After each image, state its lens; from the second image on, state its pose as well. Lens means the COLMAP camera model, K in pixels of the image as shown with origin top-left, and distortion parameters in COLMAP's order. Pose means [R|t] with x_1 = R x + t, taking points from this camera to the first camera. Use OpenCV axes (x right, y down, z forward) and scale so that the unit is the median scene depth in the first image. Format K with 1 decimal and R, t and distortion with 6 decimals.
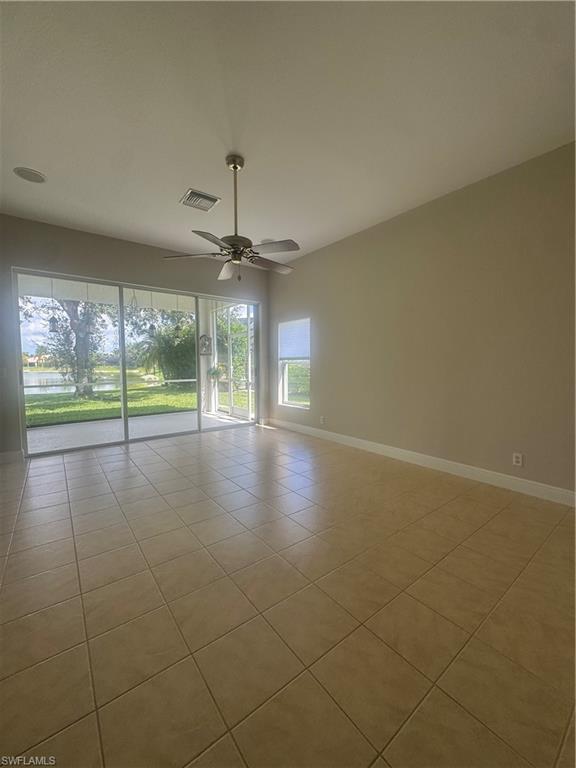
lens RADIAL K [[311.3, 0, 288.0], [0, 311.3, 384.0], [0, 0, 1]] dist [-0.000012, 0.000025]
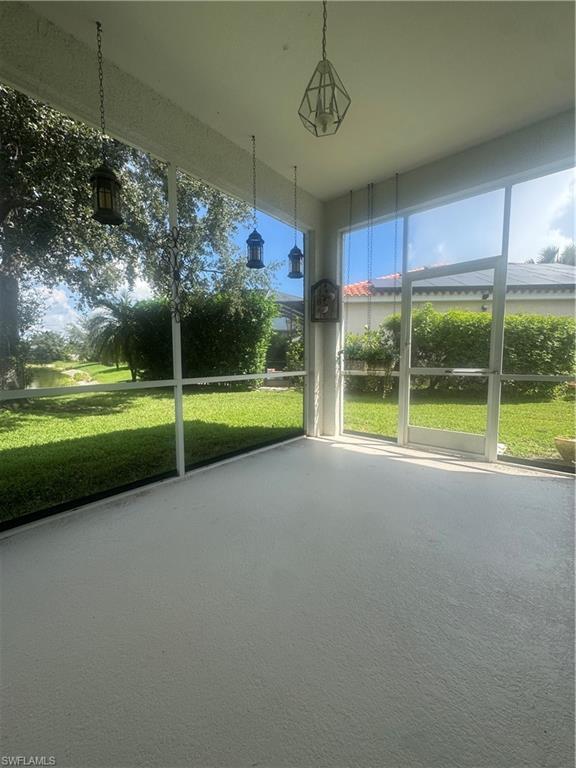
lens RADIAL K [[311.3, 0, 288.0], [0, 311.3, 384.0], [0, 0, 1]] dist [-0.000012, 0.000025]
pose [[0.978898, -0.019985, 0.203370, -0.327282], [0.015752, 0.999625, 0.022414, -0.005092], [-0.203742, -0.018737, 0.978845, 0.412740]]
